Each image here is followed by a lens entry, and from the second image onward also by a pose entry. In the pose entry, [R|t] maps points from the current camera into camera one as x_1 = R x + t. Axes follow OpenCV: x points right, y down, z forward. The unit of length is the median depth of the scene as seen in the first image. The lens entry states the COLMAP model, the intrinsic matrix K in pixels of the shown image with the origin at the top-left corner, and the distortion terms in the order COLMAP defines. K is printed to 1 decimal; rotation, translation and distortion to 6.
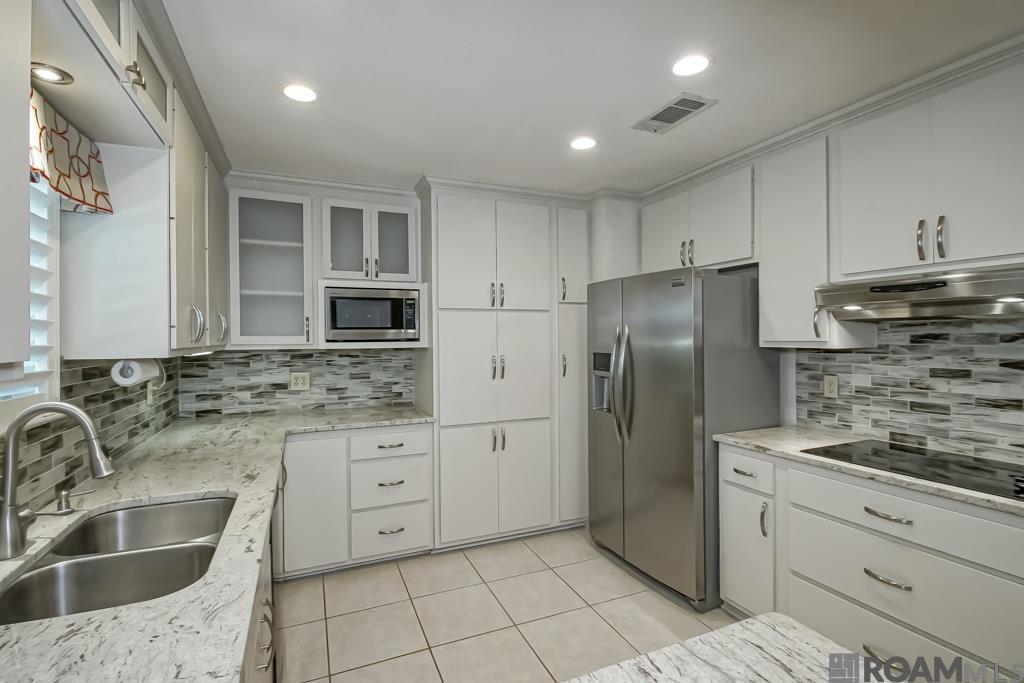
lens RADIAL K [[469.4, 0, 498.6], [0, 469.4, 343.2], [0, 0, 1]] dist [0.021889, -0.023395]
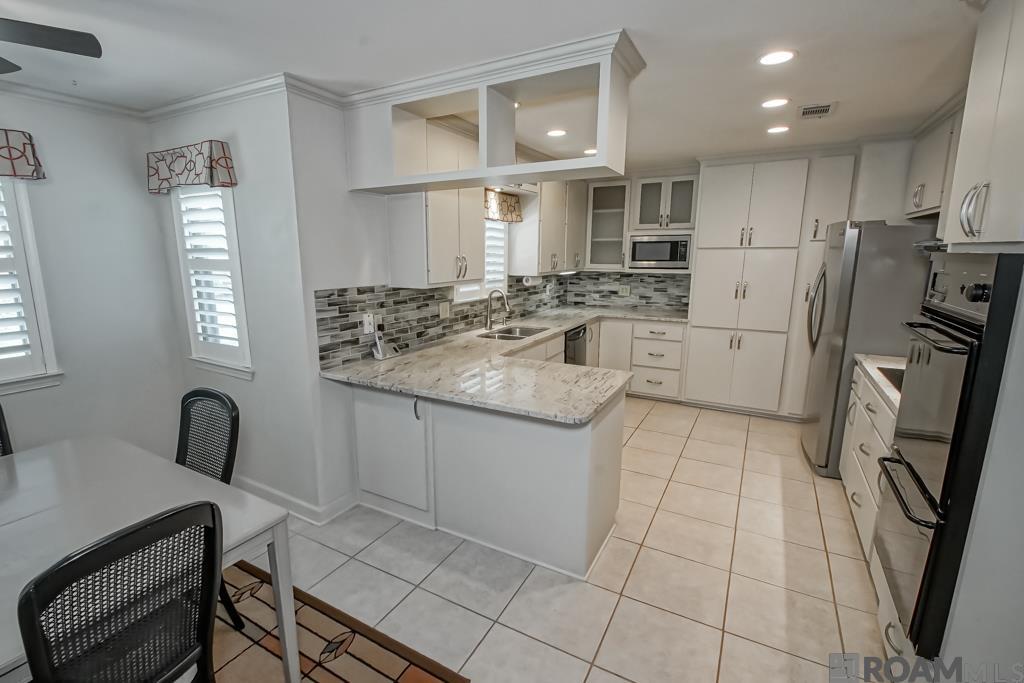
lens RADIAL K [[469.4, 0, 498.6], [0, 469.4, 343.2], [0, 0, 1]] dist [0.021889, -0.023395]
pose [[0.612391, 0.158574, -0.774488, 0.747742], [-0.011573, 0.981369, 0.191781, -0.060975], [0.790470, -0.108482, 0.602817, -0.469790]]
